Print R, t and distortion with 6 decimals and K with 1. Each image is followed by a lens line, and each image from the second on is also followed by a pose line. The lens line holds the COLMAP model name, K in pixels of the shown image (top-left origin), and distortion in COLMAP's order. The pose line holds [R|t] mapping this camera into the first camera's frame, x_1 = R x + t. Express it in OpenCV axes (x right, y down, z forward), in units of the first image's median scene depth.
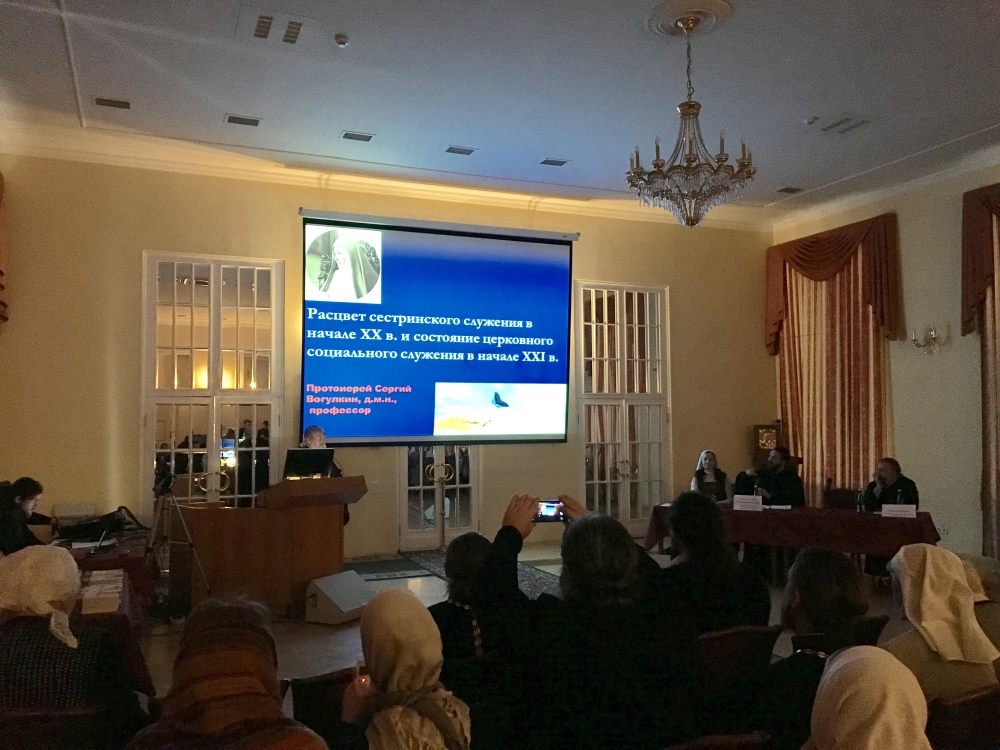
lens RADIAL K [[891.5, 0, 506.3], [0, 891.5, 379.1], [0, 0, 1]] dist [0.059570, -0.008600]
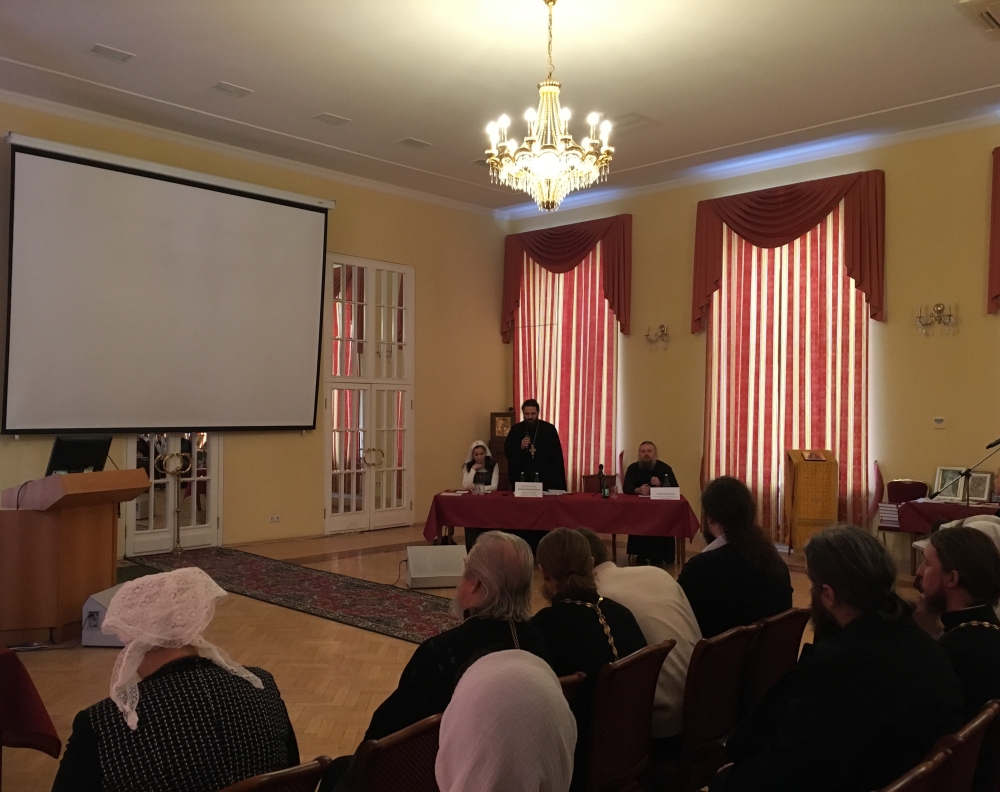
lens RADIAL K [[927.4, 0, 520.8], [0, 927.4, 415.5], [0, 0, 1]] dist [0.052499, 0.000000]
pose [[0.916607, 0.010077, 0.399662, -0.152564], [-0.031897, 0.998339, 0.047984, 0.005094], [-0.398515, -0.056731, 0.915406, 0.052320]]
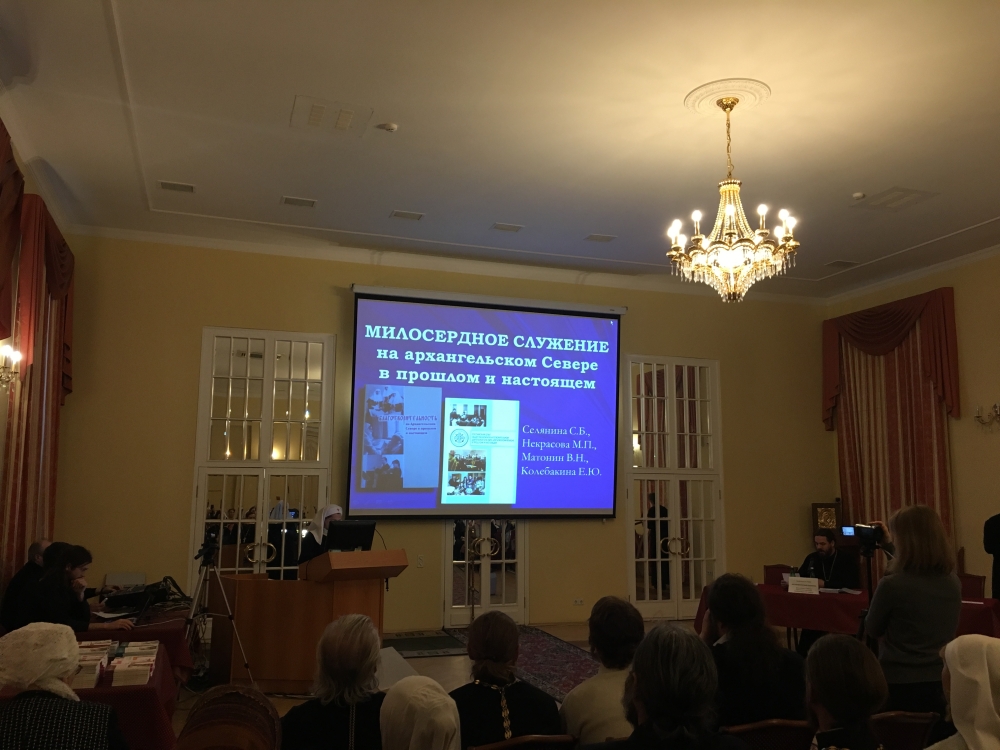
lens RADIAL K [[891.5, 0, 499.1], [0, 891.5, 385.0], [0, 0, 1]] dist [0.059570, -0.008600]
pose [[0.998057, 0.004209, -0.062159, 0.000748], [-0.008959, 0.997043, -0.076325, 0.001624], [0.061653, 0.076733, 0.995144, 0.007739]]
